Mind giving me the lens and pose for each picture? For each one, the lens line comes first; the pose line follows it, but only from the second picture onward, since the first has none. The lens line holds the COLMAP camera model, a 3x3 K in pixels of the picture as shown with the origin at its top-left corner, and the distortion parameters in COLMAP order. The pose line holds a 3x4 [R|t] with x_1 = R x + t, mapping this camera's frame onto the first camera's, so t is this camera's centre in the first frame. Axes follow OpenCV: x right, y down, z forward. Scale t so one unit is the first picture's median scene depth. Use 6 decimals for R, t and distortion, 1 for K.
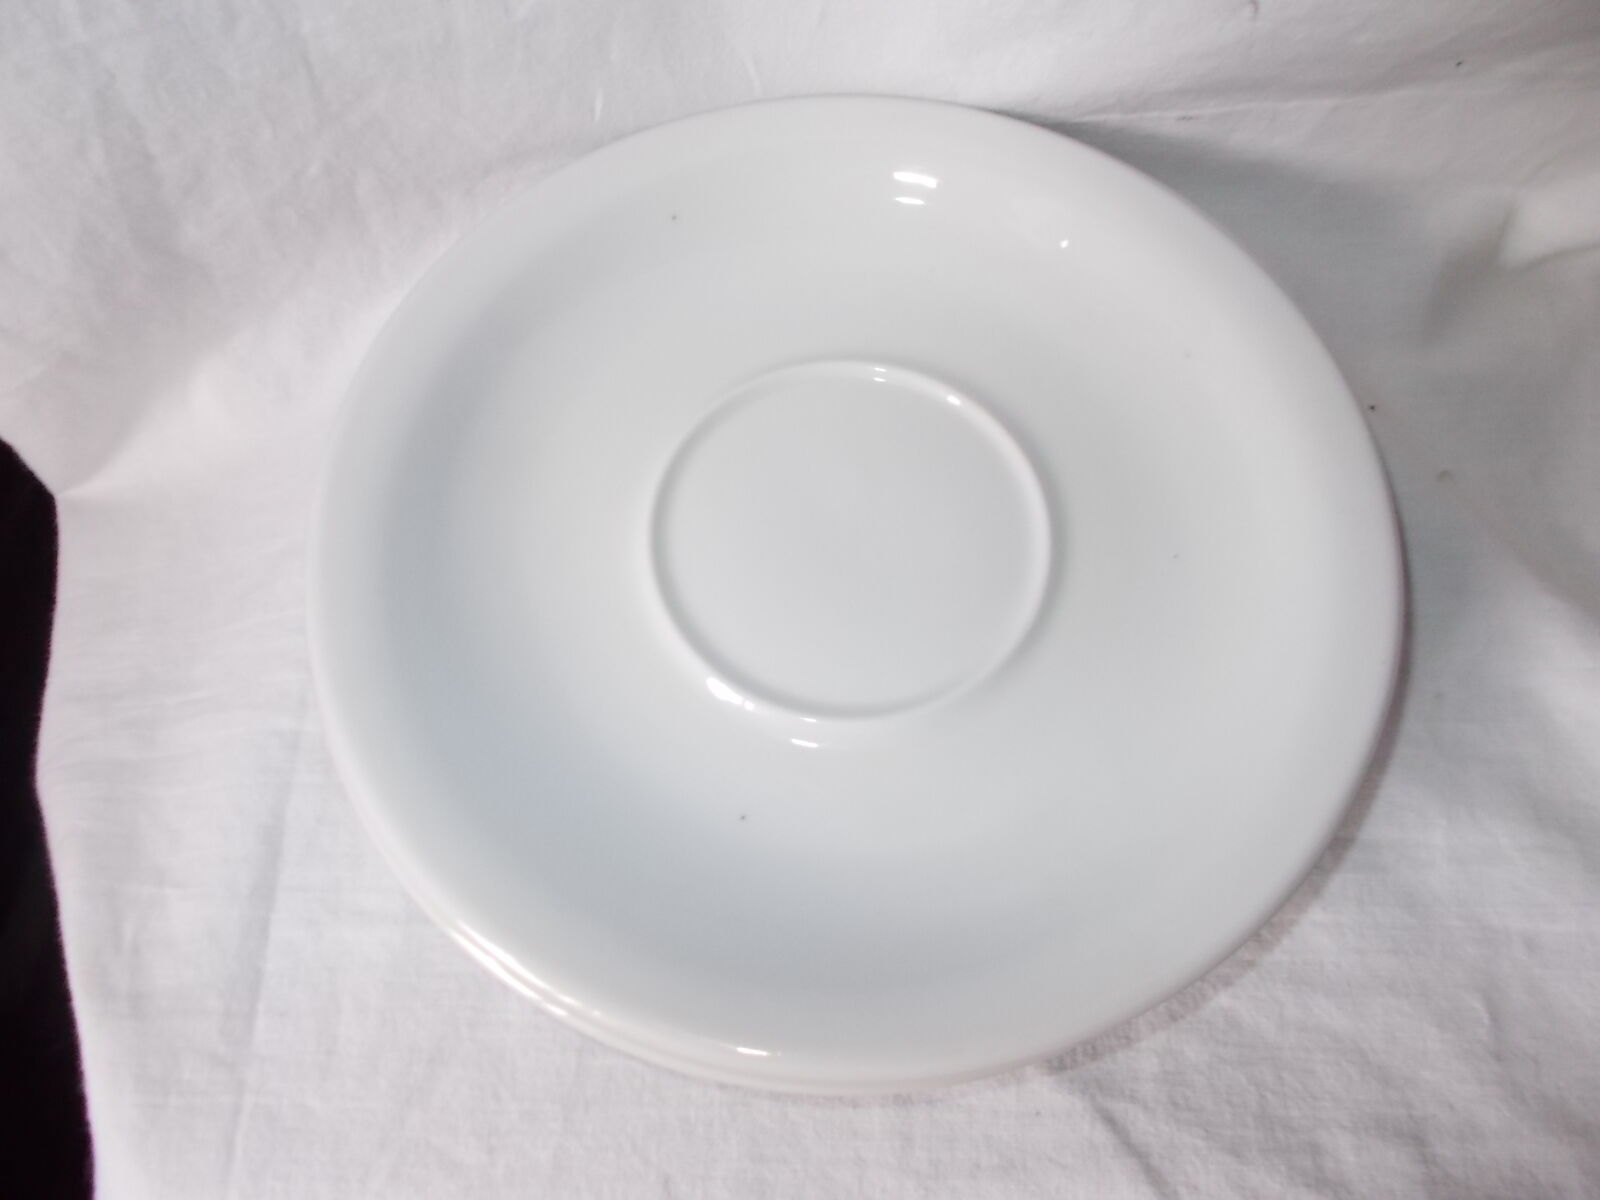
lens RADIAL K [[1200.9, 0, 805.1], [0, 1200.9, 575.3], [0, 0, 1]] dist [0.016989, -0.022401]
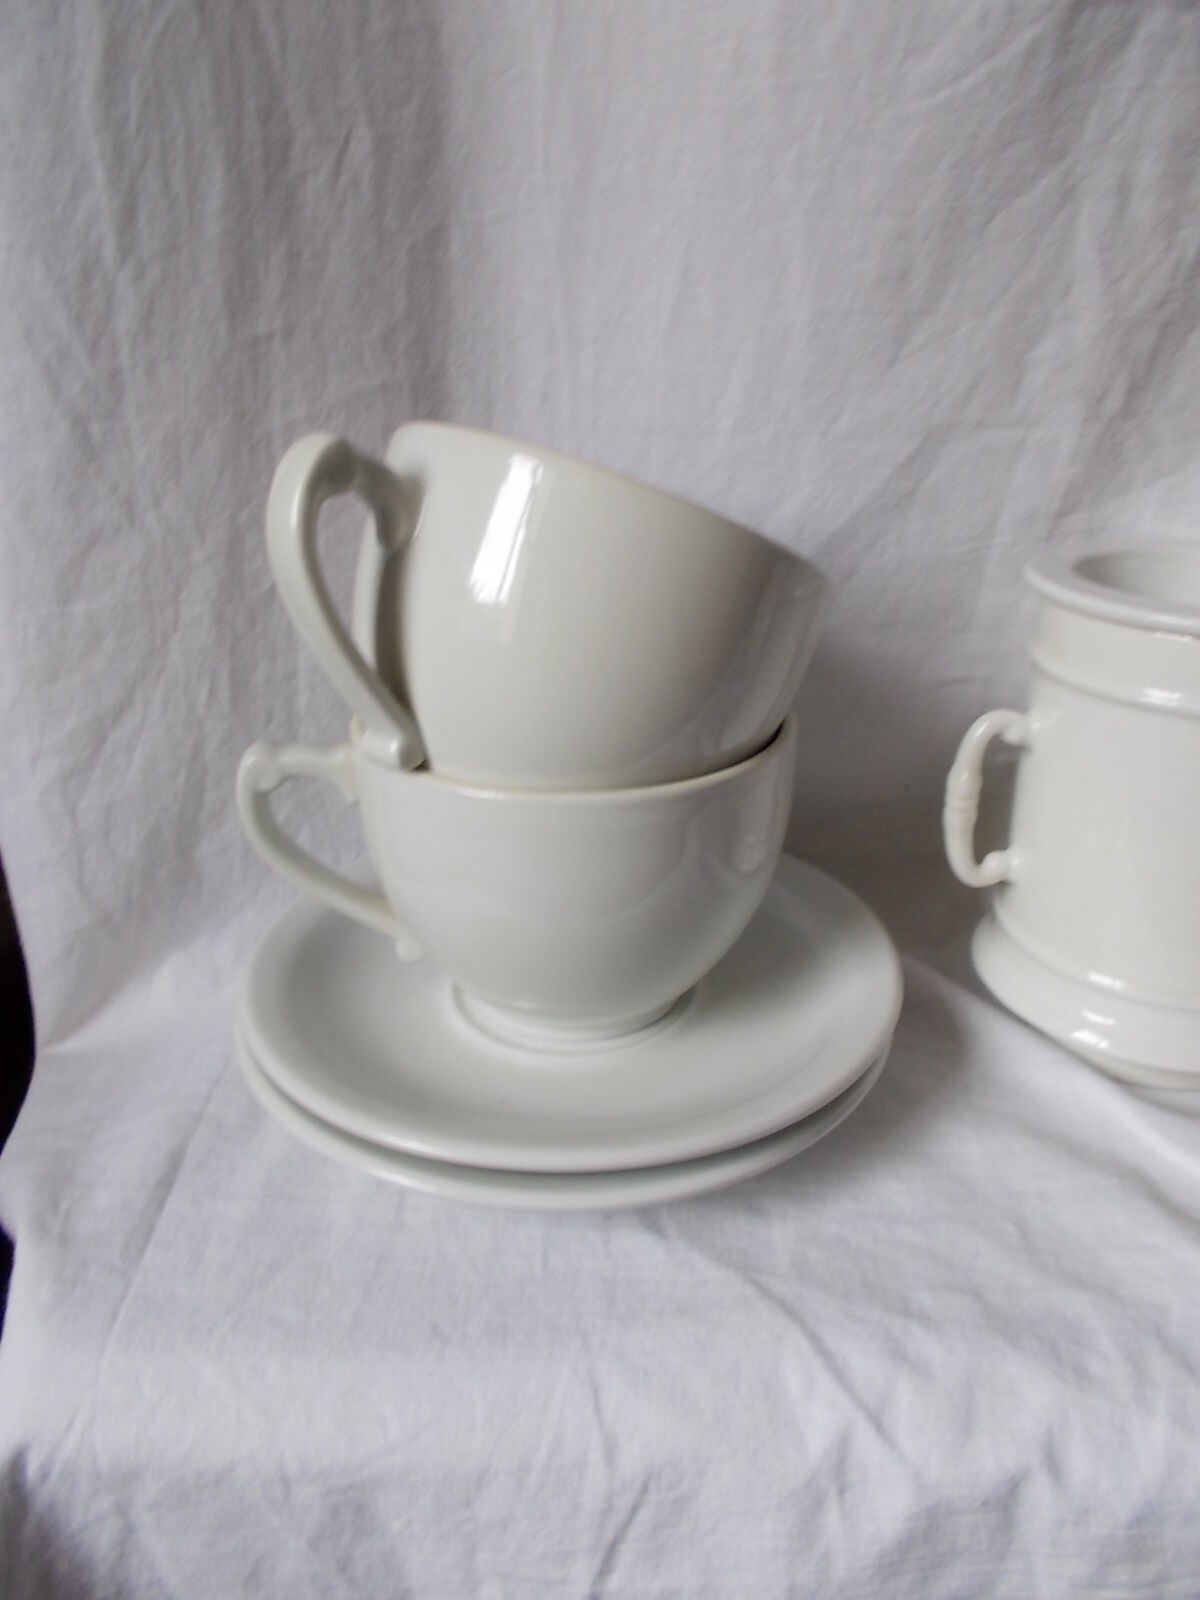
lens RADIAL K [[1200.9, 0, 615.1], [0, 1200.9, 809.0], [0, 0, 1]] dist [0.016989, -0.022401]
pose [[0.999785, 0.001545, 0.020672, 0.058492], [0.012511, 0.750158, -0.661140, 0.944753], [-0.016529, 0.661257, 0.749978, -0.404317]]
